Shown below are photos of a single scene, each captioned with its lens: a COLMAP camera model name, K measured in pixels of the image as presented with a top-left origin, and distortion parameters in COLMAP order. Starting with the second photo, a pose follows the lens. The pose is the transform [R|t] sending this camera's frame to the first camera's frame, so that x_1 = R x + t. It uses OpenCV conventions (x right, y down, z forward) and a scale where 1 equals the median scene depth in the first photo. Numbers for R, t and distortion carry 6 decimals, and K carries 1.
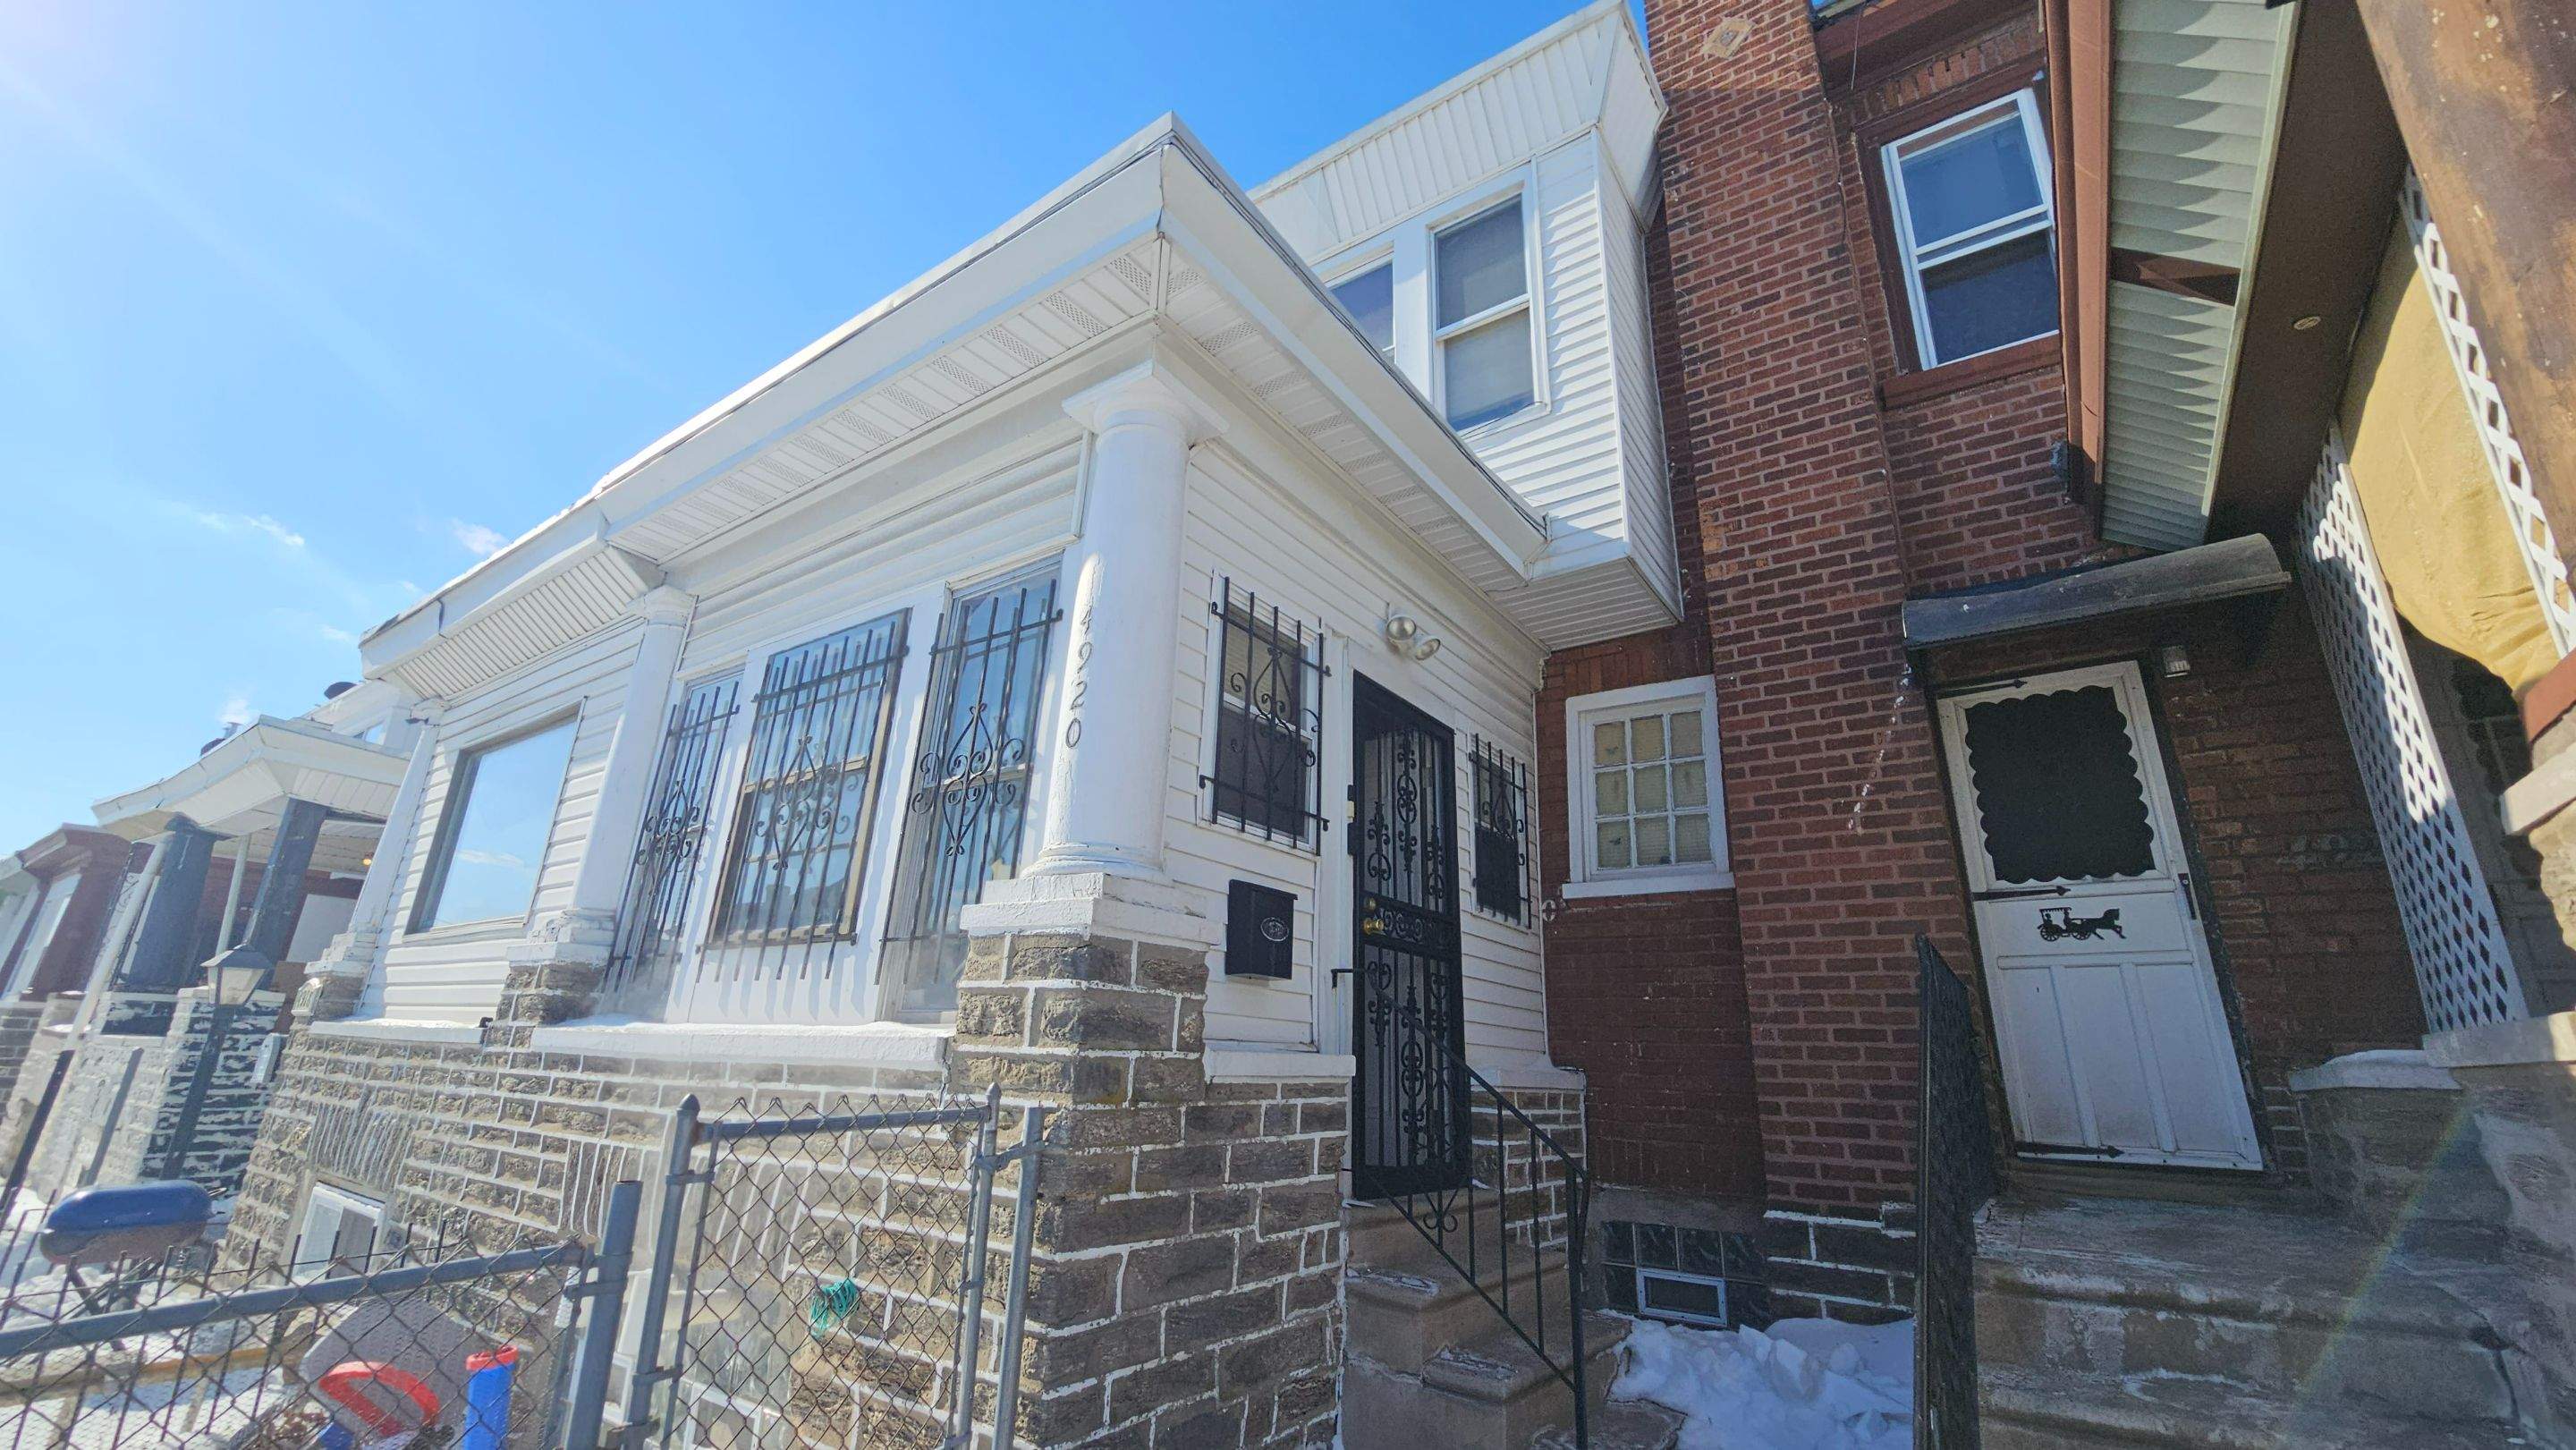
lens RADIAL K [[1060.2, 0, 1274.6], [0, 1060.2, 722.0], [0, 0, 1]] dist [0.000428, -0.001259]
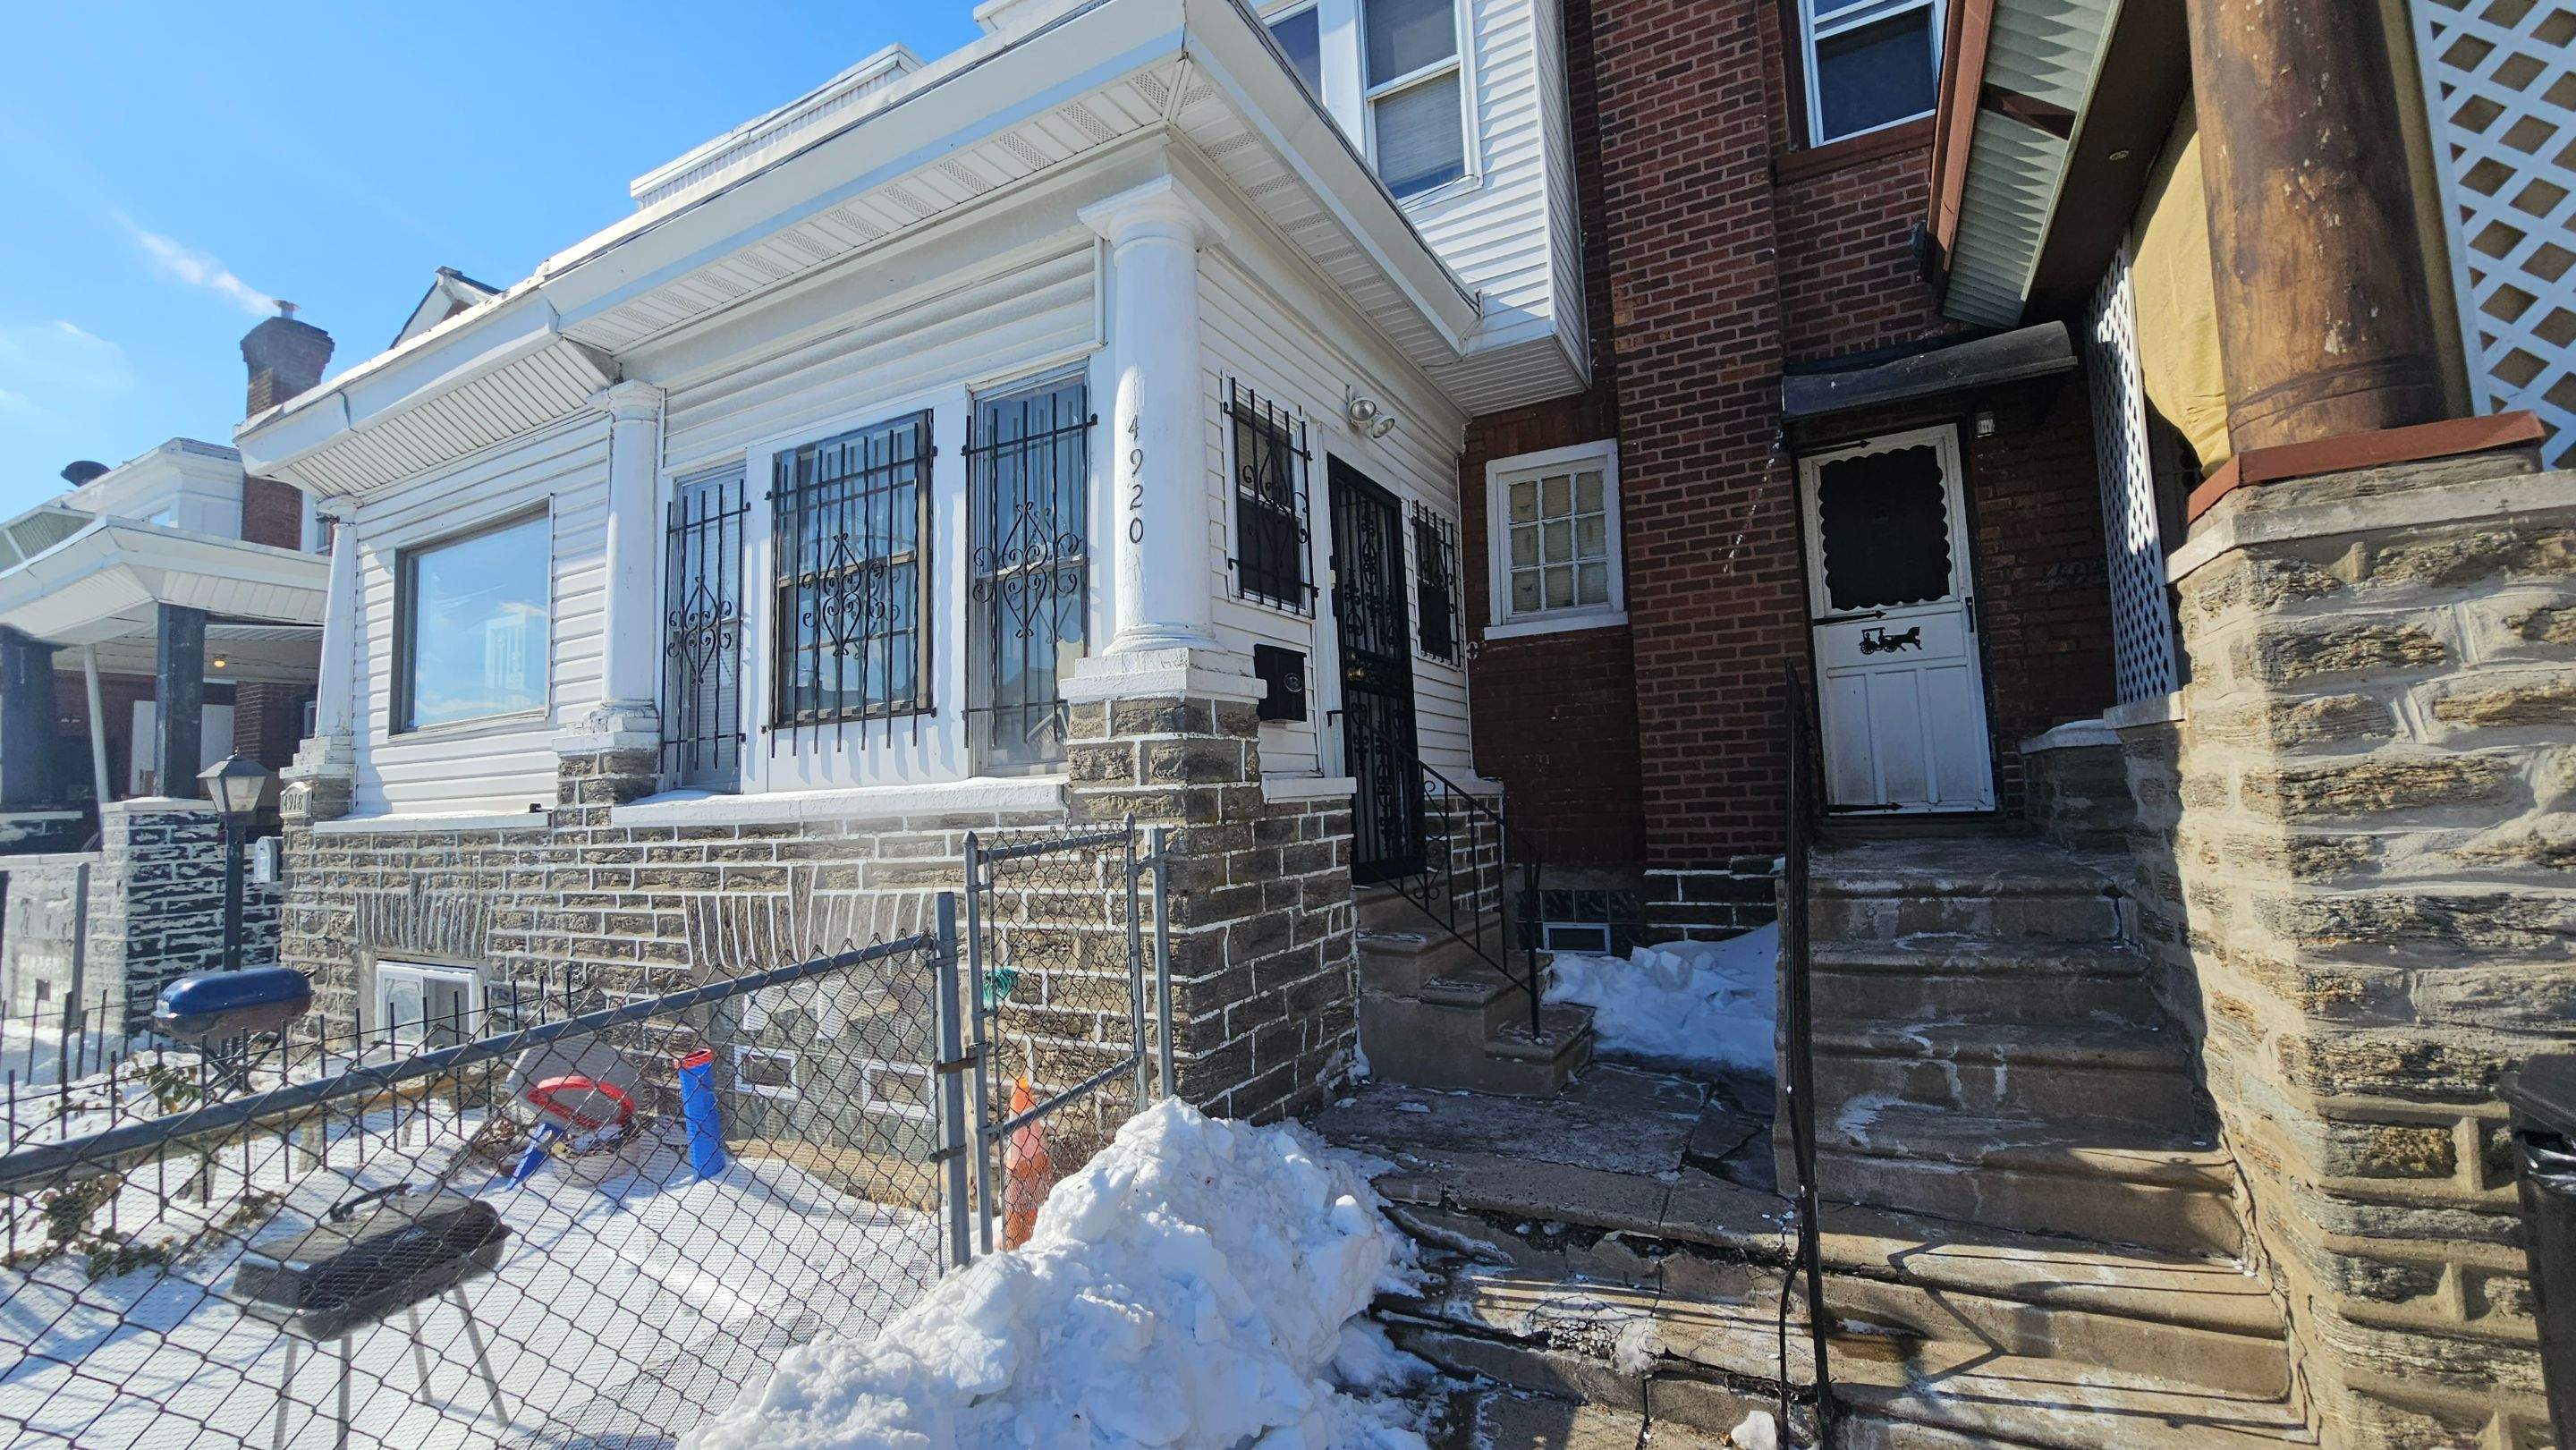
lens RADIAL K [[1060.2, 0, 1277.8], [0, 1060.2, 725.9], [0, 0, 1]] dist [0.000428, -0.001259]
pose [[0.989574, -0.065470, 0.128285, -0.141049], [0.032249, 0.968817, 0.245671, -0.045857], [-0.140369, -0.238972, 0.960827, -0.148485]]
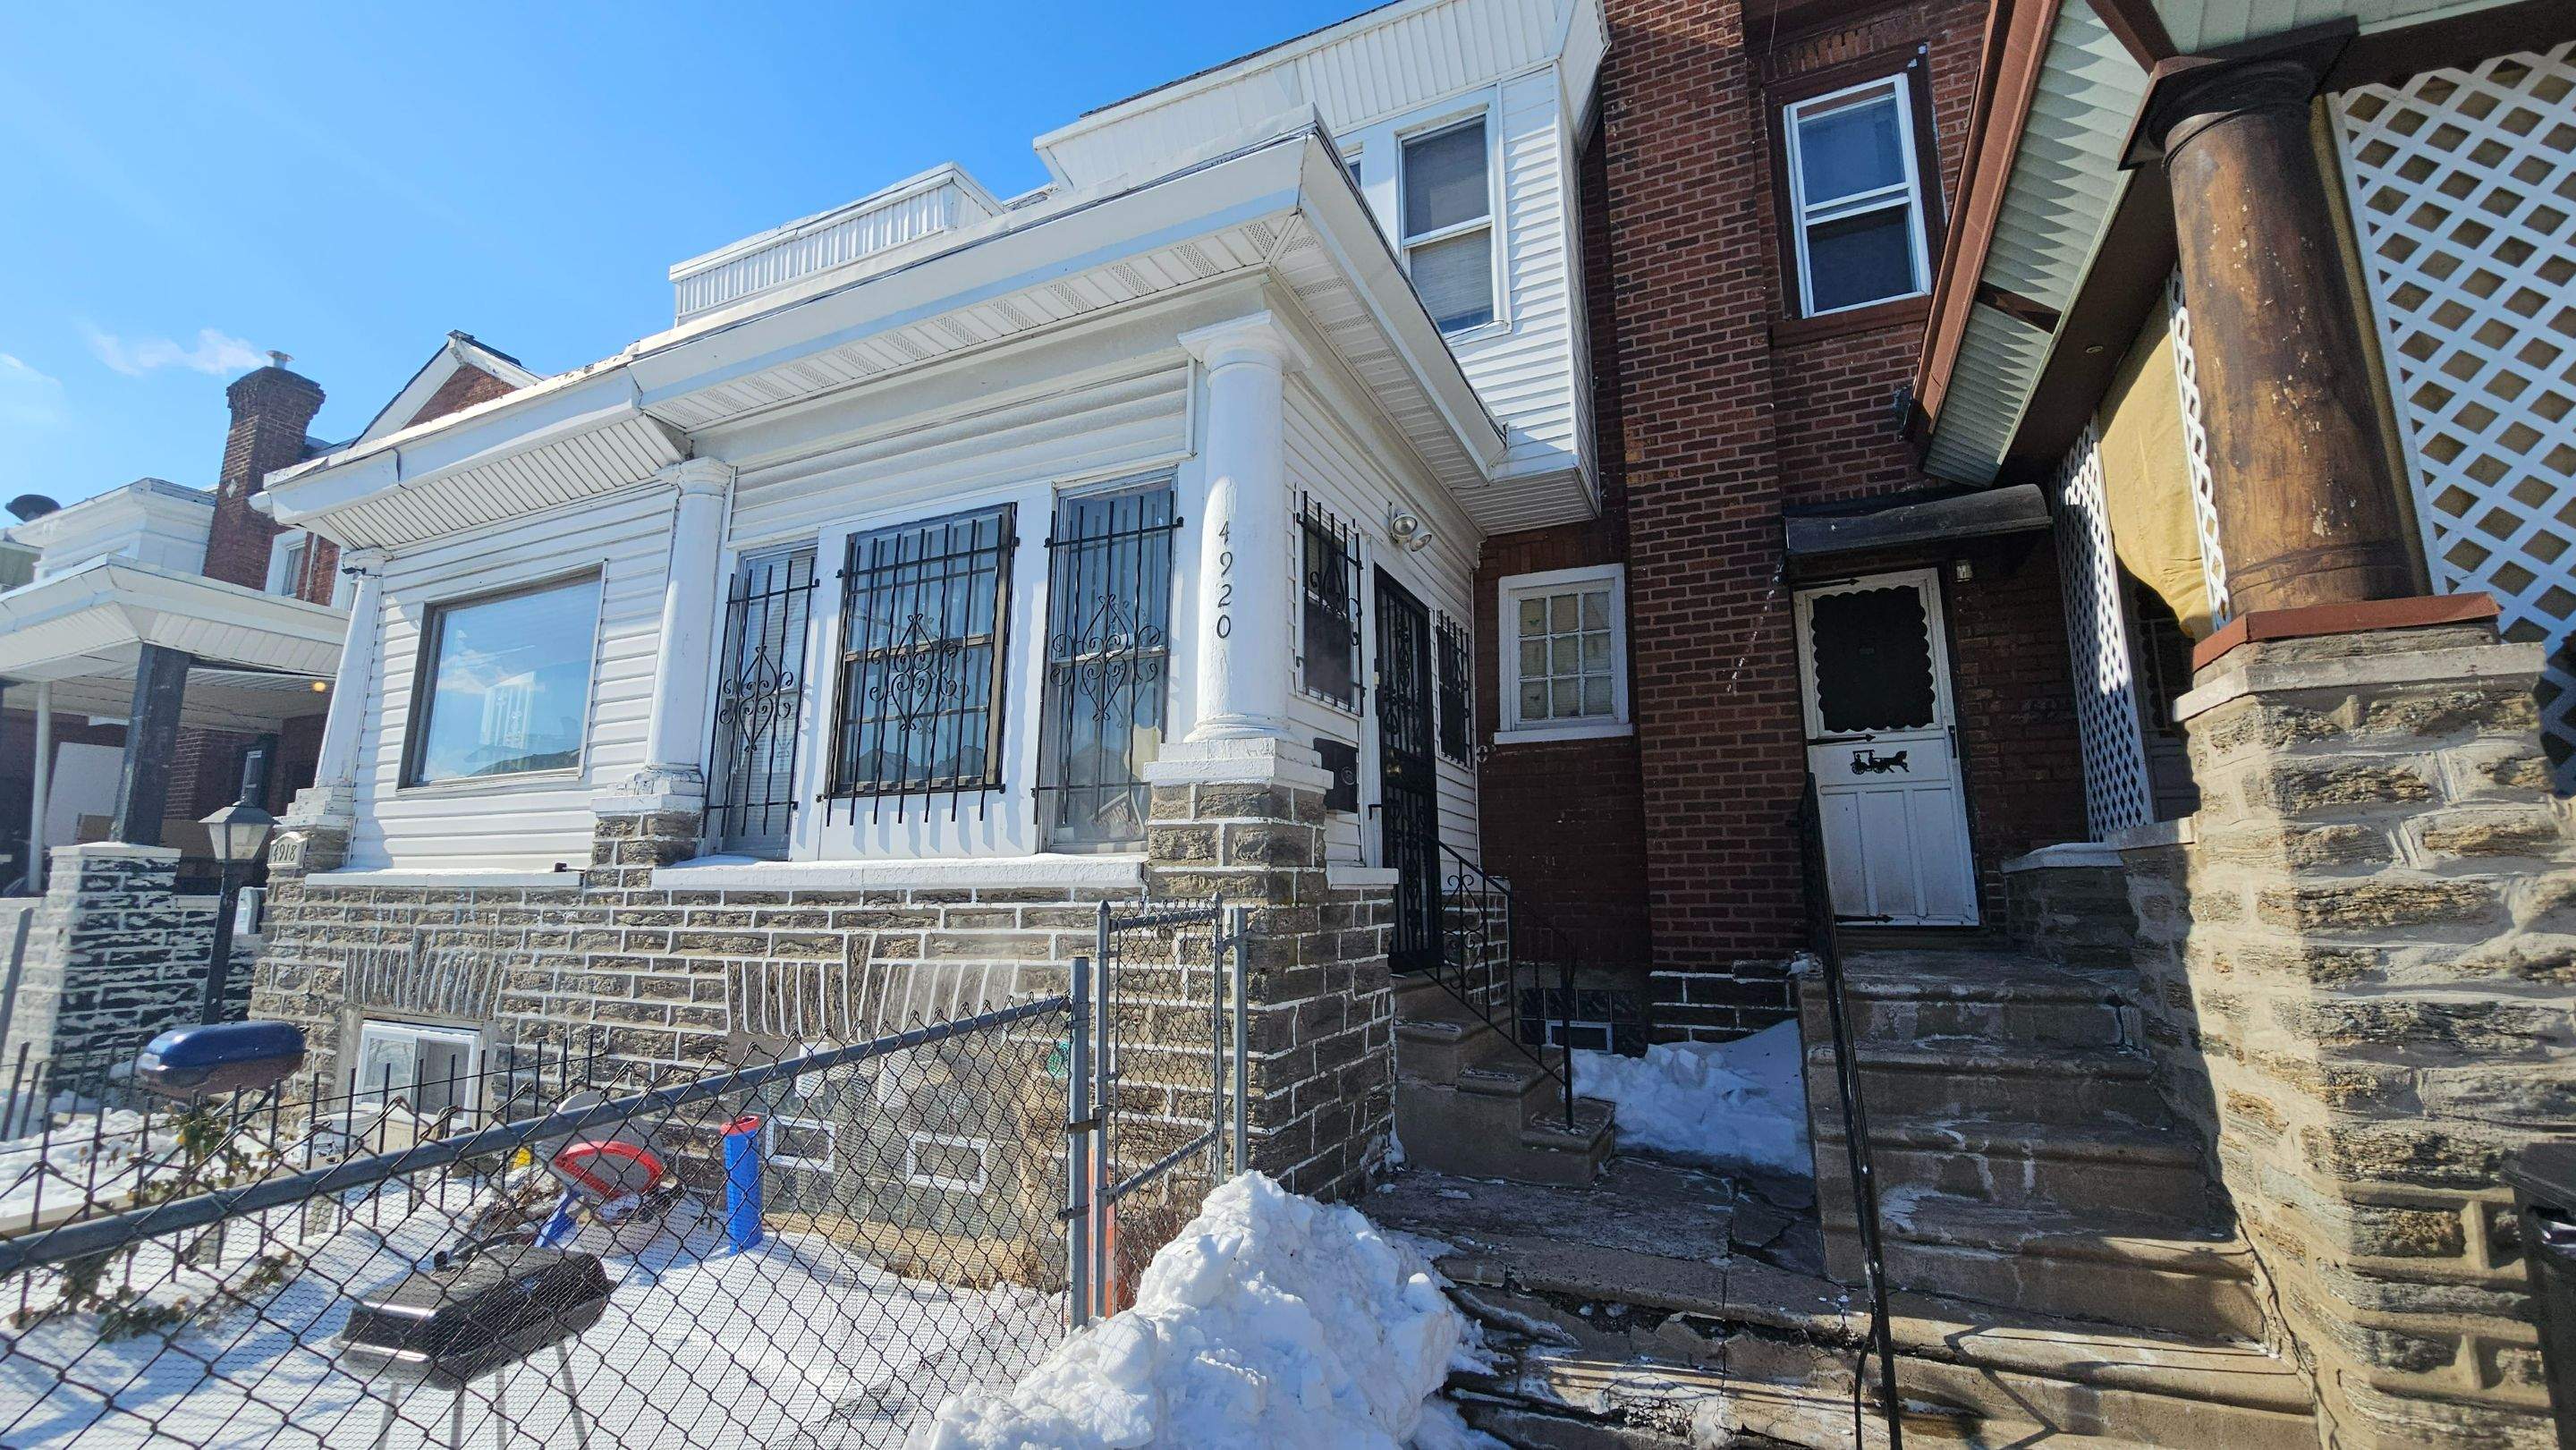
lens RADIAL K [[1060.2, 0, 1279.2], [0, 1060.2, 726.9], [0, 0, 1]] dist [0.000428, -0.001259]
pose [[0.982770, -0.005642, 0.184749, -0.253902], [-0.023682, 0.987453, 0.156128, -0.049738], [-0.183312, -0.157813, 0.970305, -0.180440]]
